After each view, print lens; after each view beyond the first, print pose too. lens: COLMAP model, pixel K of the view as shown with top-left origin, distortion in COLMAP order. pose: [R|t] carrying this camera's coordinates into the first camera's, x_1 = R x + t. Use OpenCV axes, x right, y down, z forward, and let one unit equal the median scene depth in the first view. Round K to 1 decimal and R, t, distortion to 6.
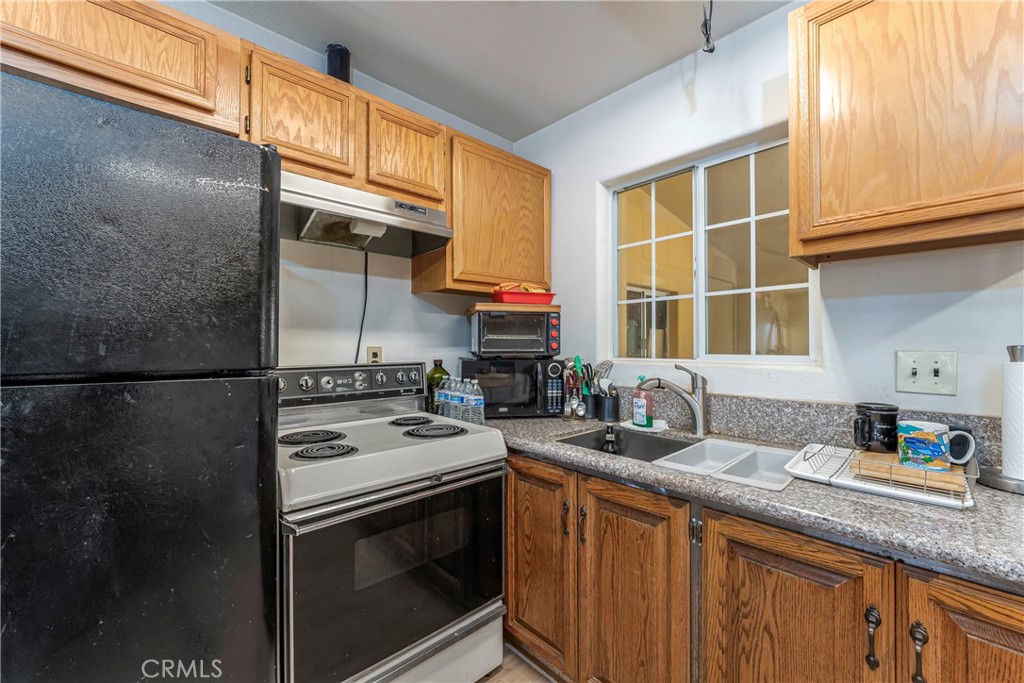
lens RADIAL K [[413.5, 0, 515.9], [0, 413.5, 344.2], [0, 0, 1]] dist [-0.005573, 0.000486]
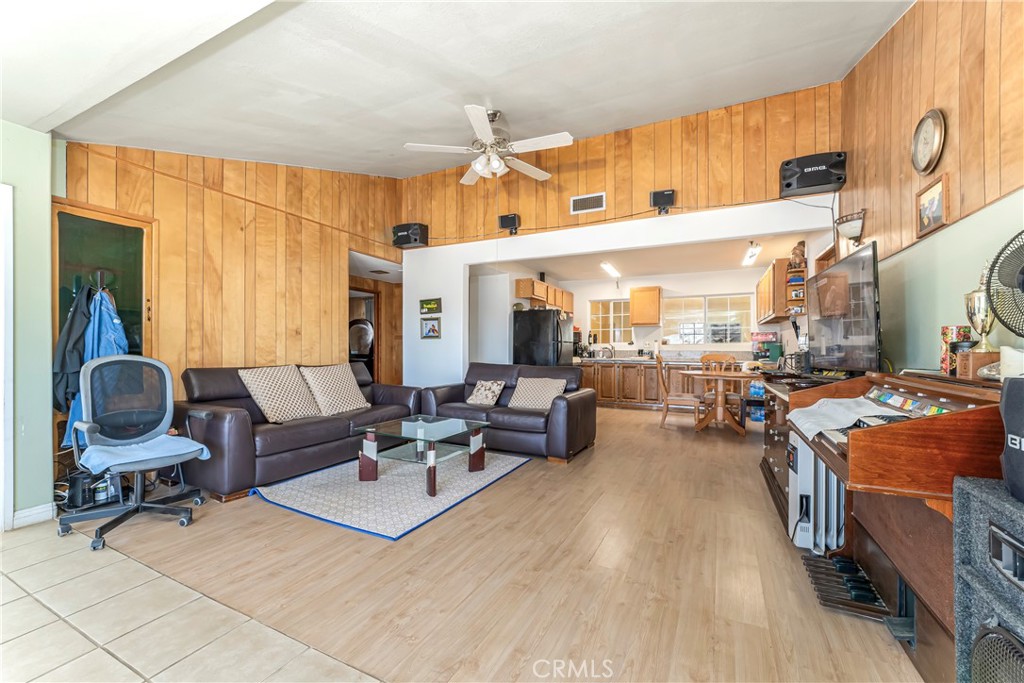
lens RADIAL K [[413.5, 0, 510.9], [0, 413.5, 345.7], [0, 0, 1]] dist [-0.005573, 0.000486]
pose [[0.940773, 0.001406, 0.339033, -2.074774], [-0.001149, 0.999999, -0.000958, 0.063872], [-0.339034, 0.000512, 0.940774, -2.818882]]
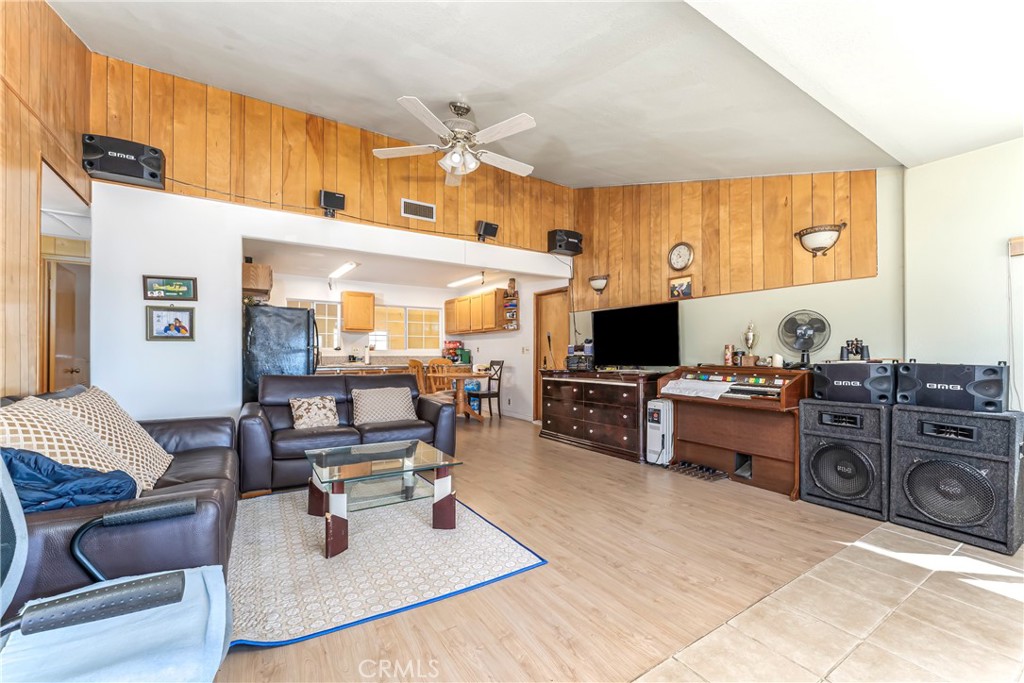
lens RADIAL K [[413.5, 0, 511.0], [0, 413.5, 349.1], [0, 0, 1]] dist [-0.005573, 0.000486]
pose [[0.191825, 0.006950, 0.981405, -3.121462], [-0.002738, 0.999975, -0.006546, 0.057980], [-0.981425, -0.001432, 0.191839, -1.674840]]
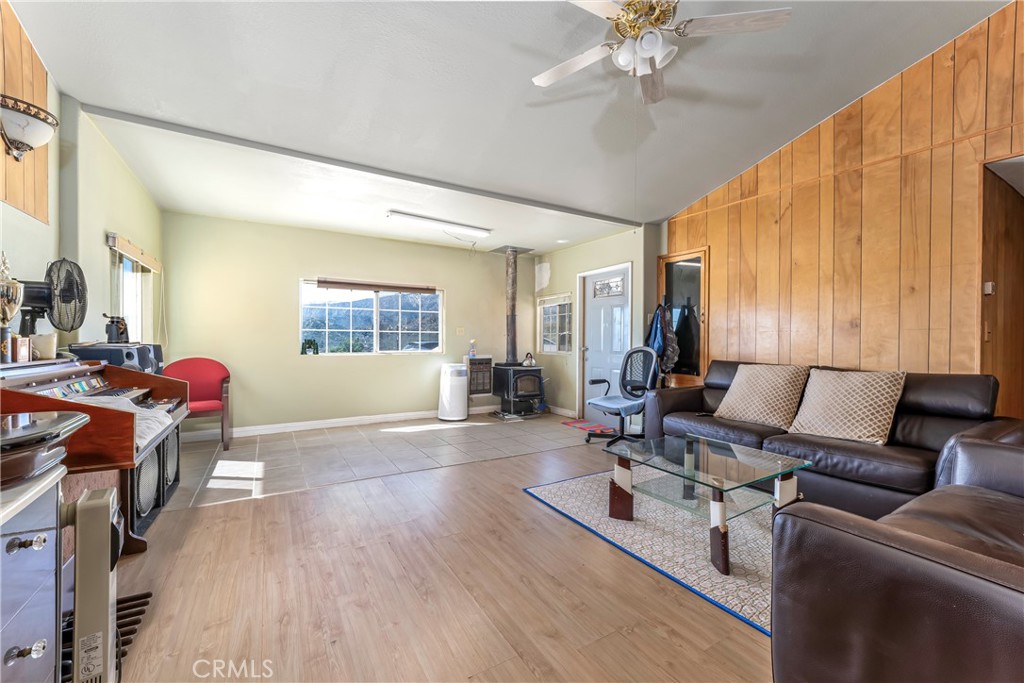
lens RADIAL K [[413.5, 0, 515.0], [0, 413.5, 340.8], [0, 0, 1]] dist [-0.005573, 0.000486]
pose [[-0.214748, -0.001877, -0.976668, -0.434423], [-0.010137, 0.999949, 0.000307, 0.070308], [0.976617, 0.009966, -0.214756, -1.251795]]
